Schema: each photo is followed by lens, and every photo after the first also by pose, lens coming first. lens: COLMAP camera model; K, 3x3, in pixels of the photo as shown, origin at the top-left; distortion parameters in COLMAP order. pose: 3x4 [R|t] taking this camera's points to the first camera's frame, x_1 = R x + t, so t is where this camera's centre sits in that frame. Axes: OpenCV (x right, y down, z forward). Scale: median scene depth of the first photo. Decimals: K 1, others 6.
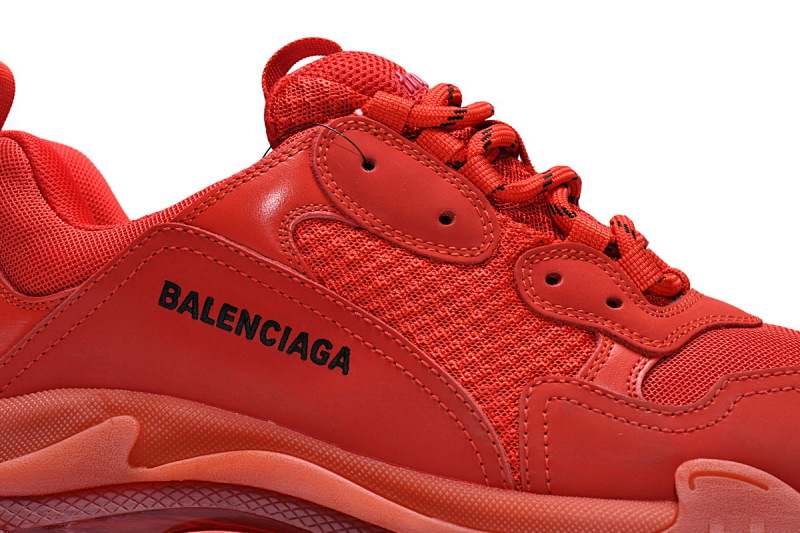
lens RADIAL K [[2246.9, 0, 401.0], [0, 2246.9, 264.7], [0, 0, 1]] dist [-0.147485, 0.000000]
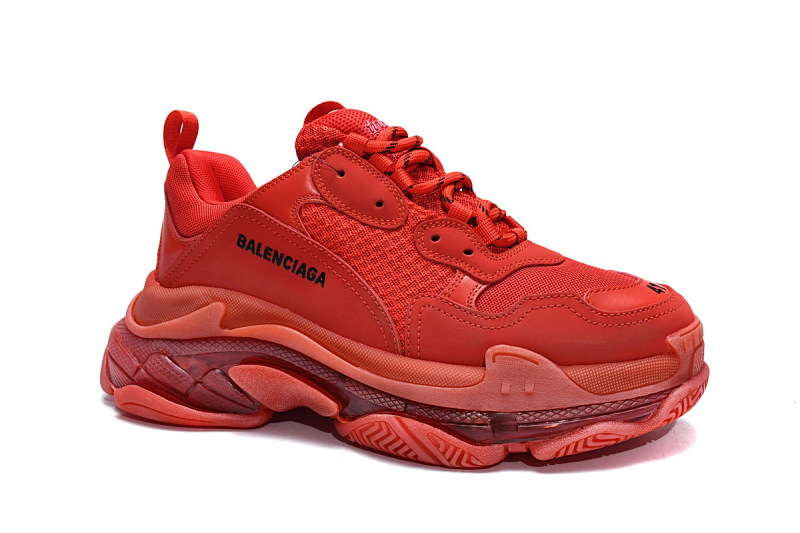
lens RADIAL K [[921.9, 0, 406.6], [0, 921.9, 263.8], [0, 0, 1]] dist [-0.031114, 0.000000]
pose [[0.968697, 0.035256, -0.245731, 0.231710], [-0.002569, 0.991235, 0.132087, -0.072552], [0.248234, -0.127321, 0.960296, 0.272007]]
